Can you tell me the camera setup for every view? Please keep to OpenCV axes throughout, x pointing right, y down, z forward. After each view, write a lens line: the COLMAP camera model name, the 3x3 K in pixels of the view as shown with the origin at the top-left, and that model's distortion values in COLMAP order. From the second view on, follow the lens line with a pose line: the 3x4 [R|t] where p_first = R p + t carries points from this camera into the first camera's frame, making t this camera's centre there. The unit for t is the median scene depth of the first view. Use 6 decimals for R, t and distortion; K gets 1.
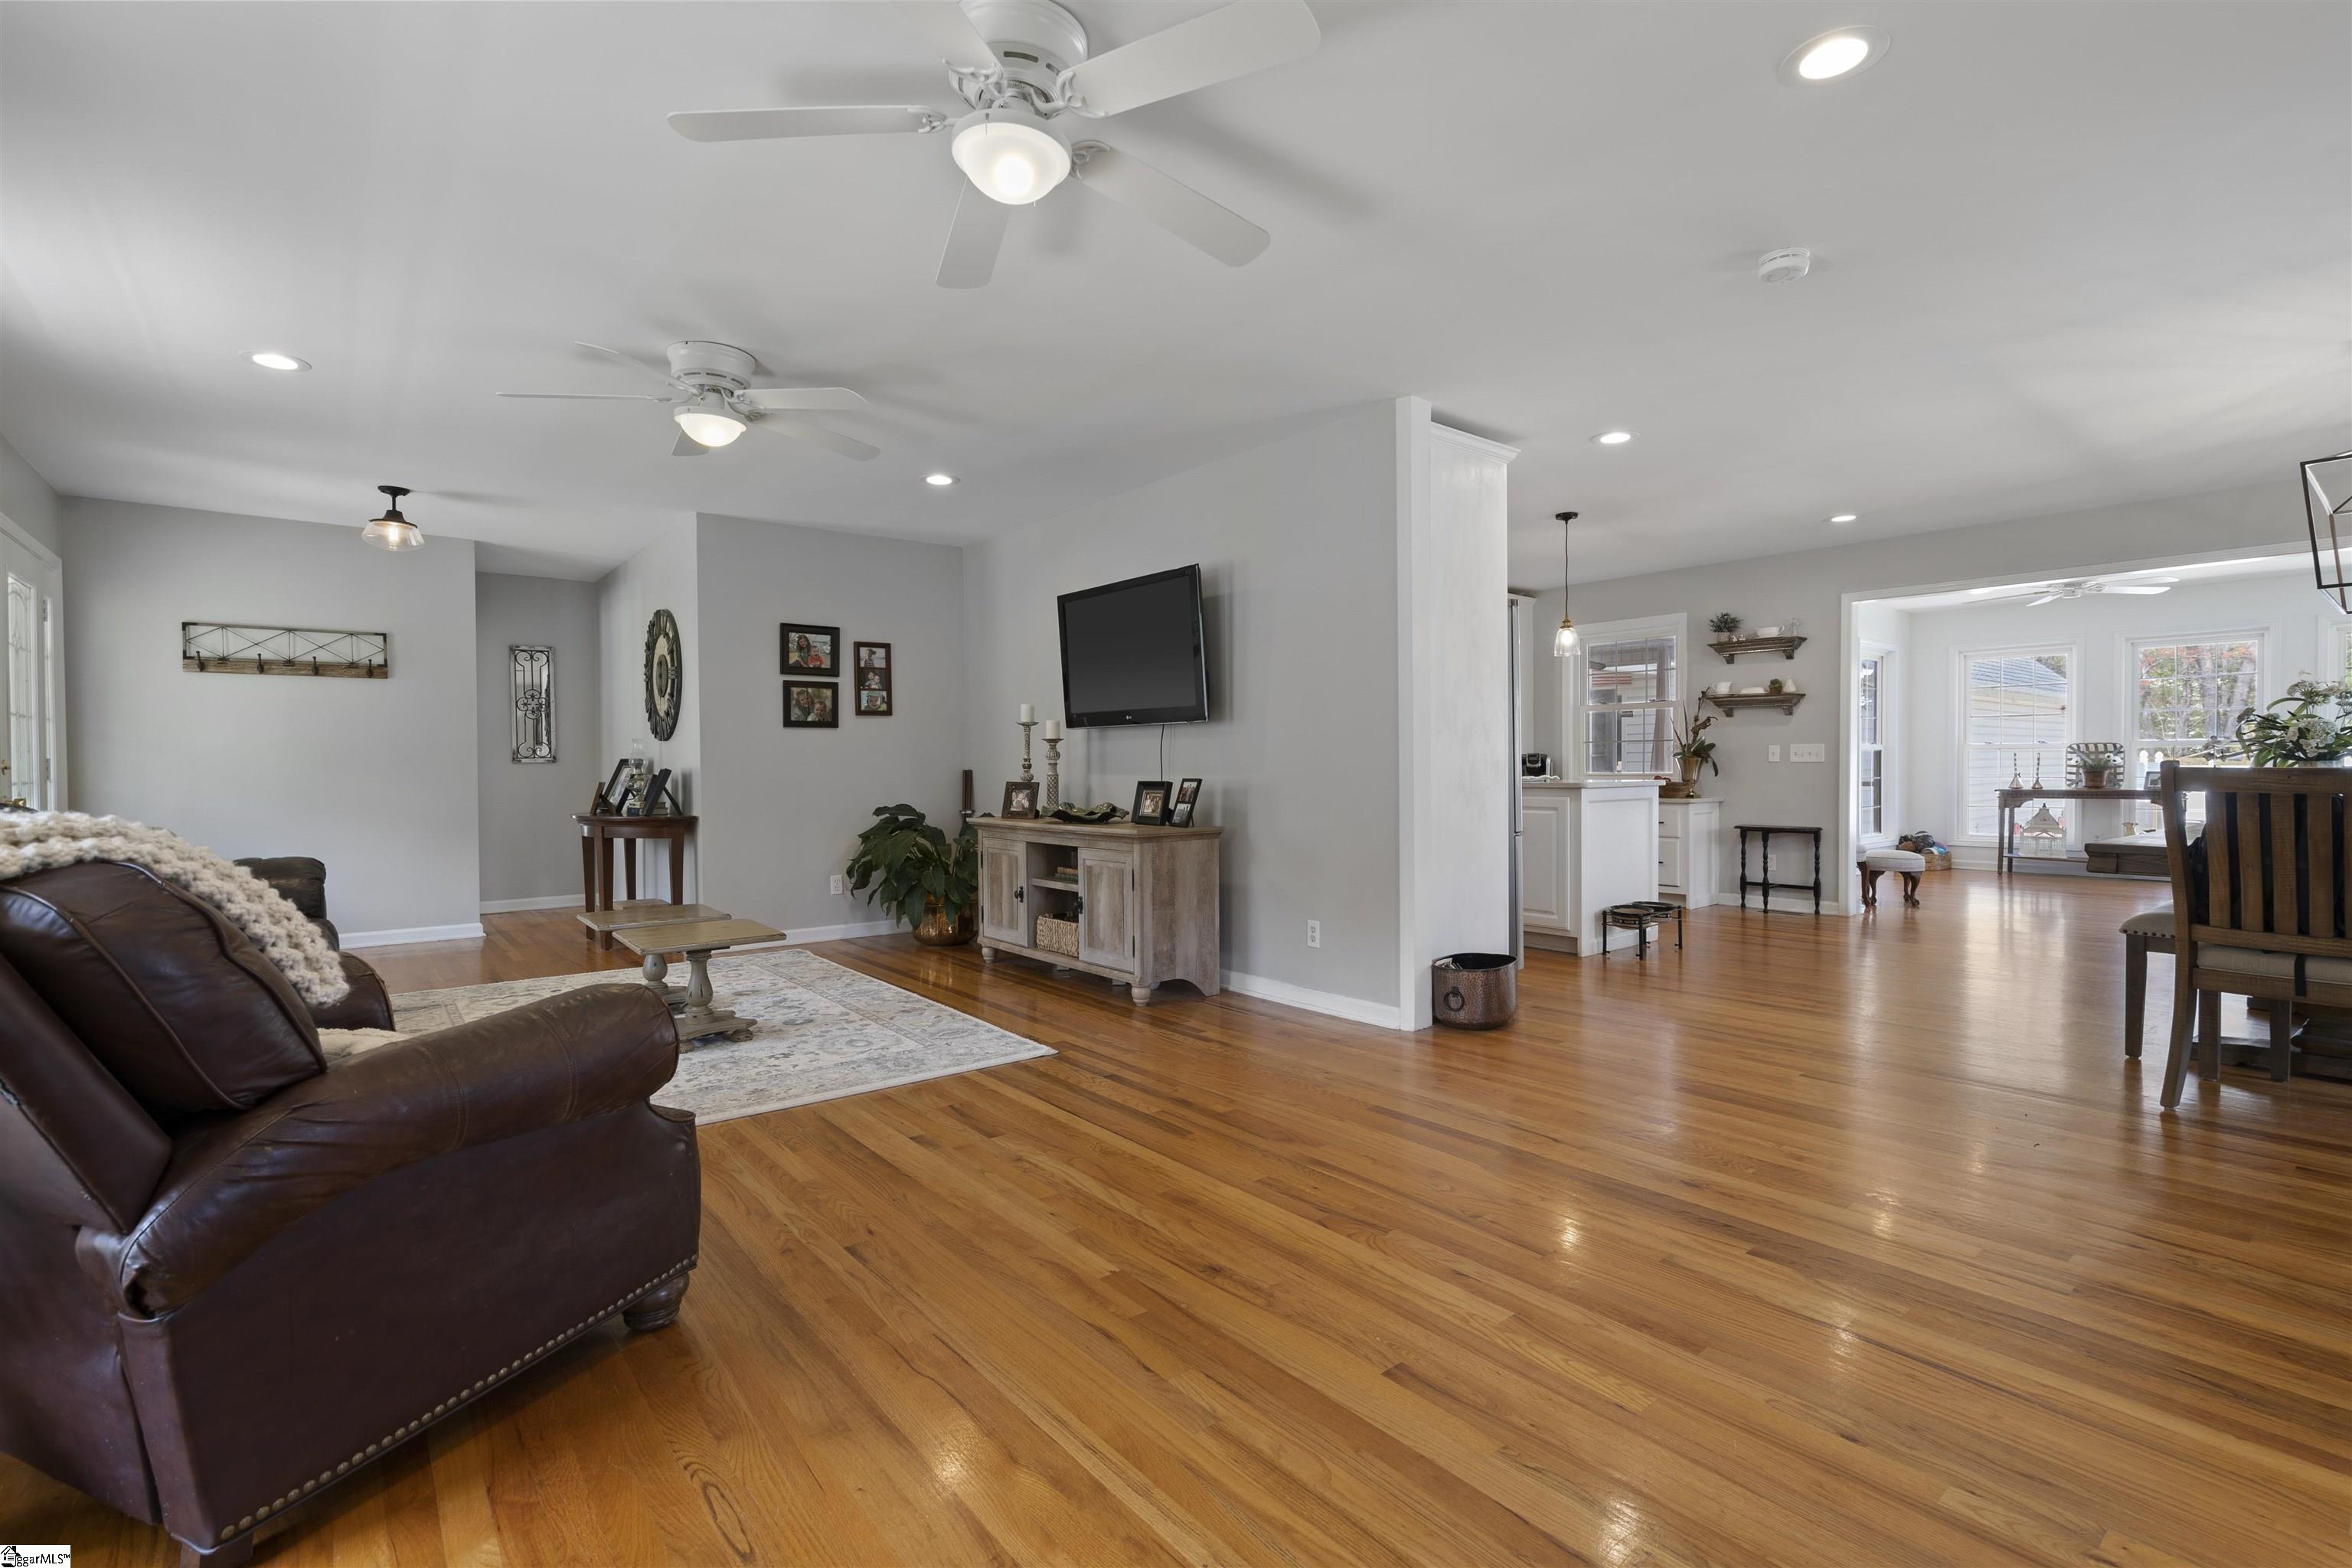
lens RADIAL K [[1077.8, 0, 1161.9], [0, 1077.8, 776.6], [0, 0, 1]] dist [-0.011032, 0.000000]
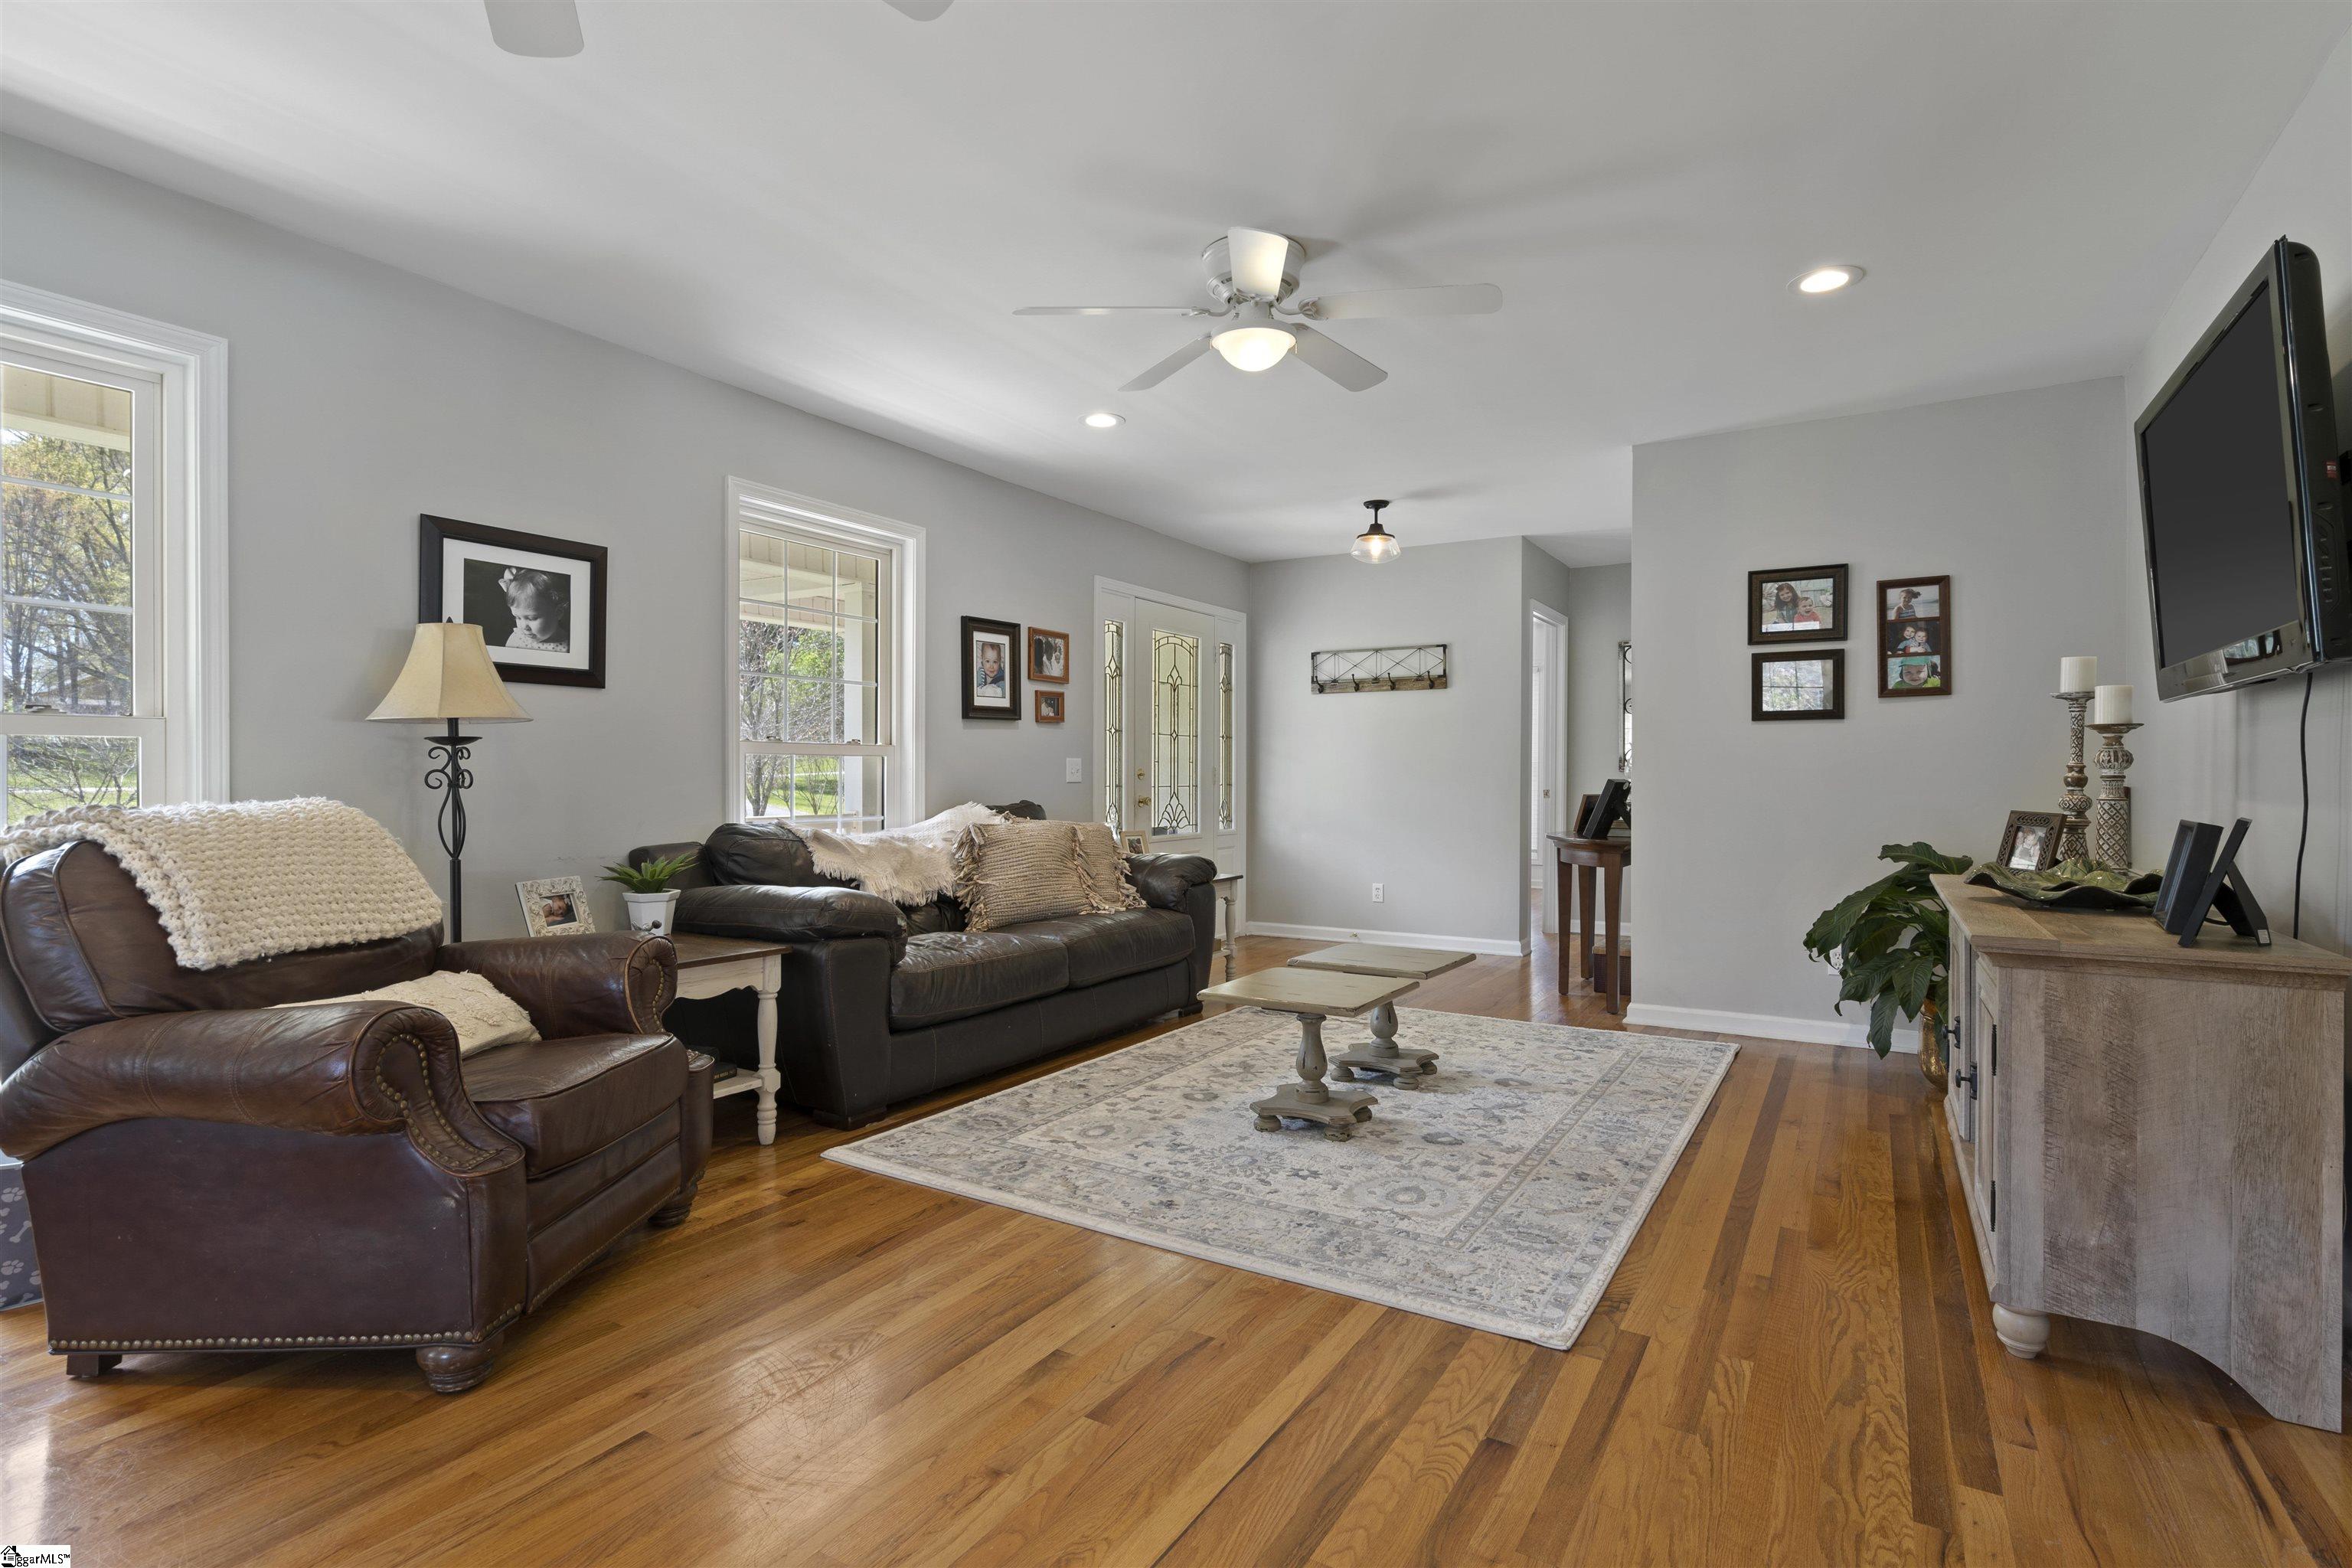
lens RADIAL K [[1140.2, 0, 1177.5], [0, 1140.2, 777.7], [0, 0, 1]] dist [-0.002080, 0.000274]
pose [[0.347700, 0.007026, -0.937579, 0.217696], [-0.013705, 0.999903, 0.002411, -0.006515], [0.937506, 0.012011, 0.347763, 0.413424]]
